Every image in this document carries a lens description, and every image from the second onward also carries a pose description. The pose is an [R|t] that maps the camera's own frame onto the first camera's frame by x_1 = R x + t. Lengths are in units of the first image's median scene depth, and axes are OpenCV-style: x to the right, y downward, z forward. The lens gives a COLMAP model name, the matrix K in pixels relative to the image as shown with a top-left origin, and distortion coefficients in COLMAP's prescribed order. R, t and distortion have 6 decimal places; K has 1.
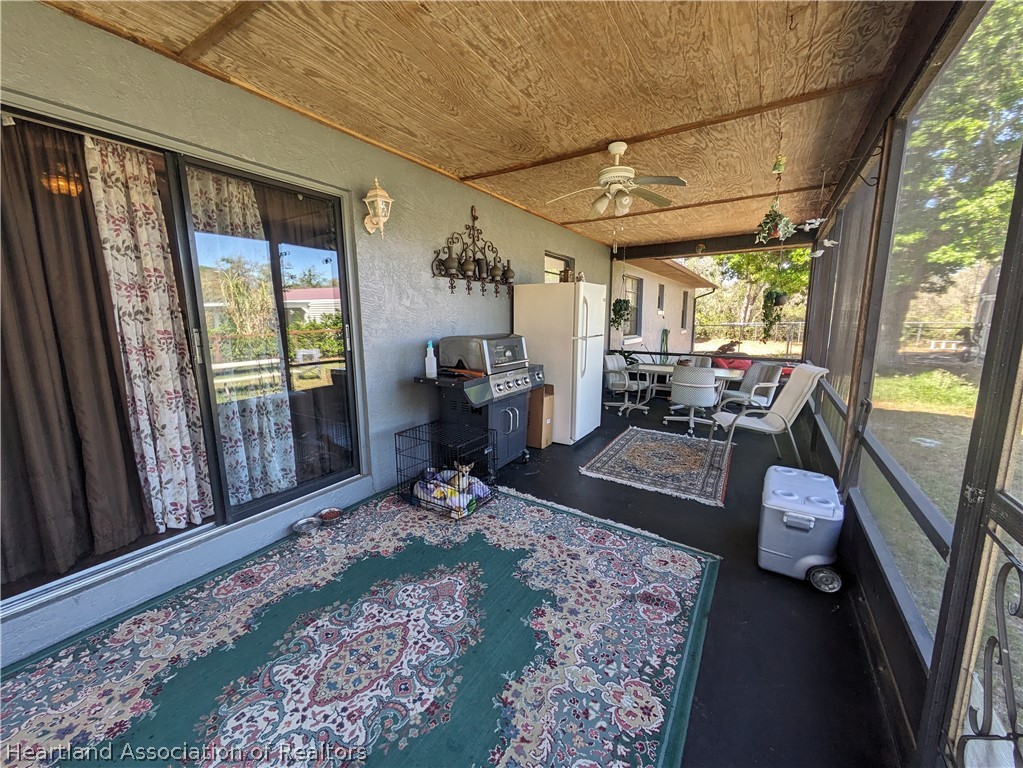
lens RADIAL K [[403.0, 0, 510.3], [0, 403.0, 383.8], [0, 0, 1]] dist [0.000156, 0.000101]
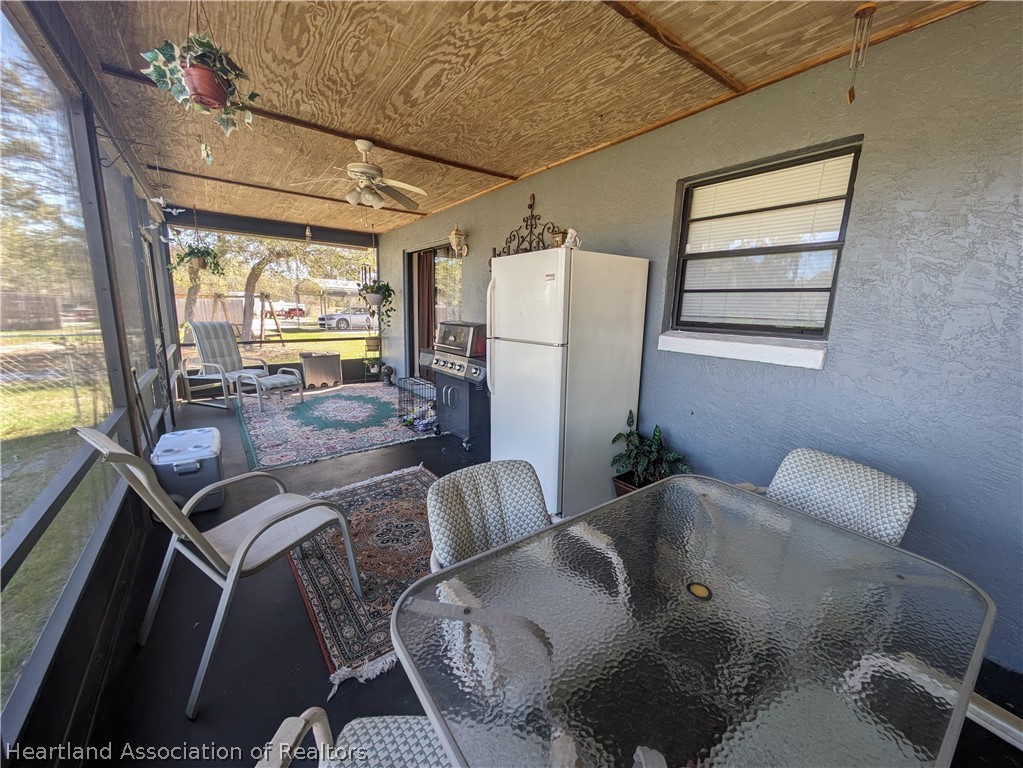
lens RADIAL K [[403.0, 0, 511.7], [0, 403.0, 385.6], [0, 0, 1]] dist [0.000156, 0.000101]
pose [[-0.362668, 0.166146, -0.916988, 1.187490], [-0.181924, 0.952426, 0.244518, -0.303489], [0.913989, 0.255501, -0.315188, 1.825640]]
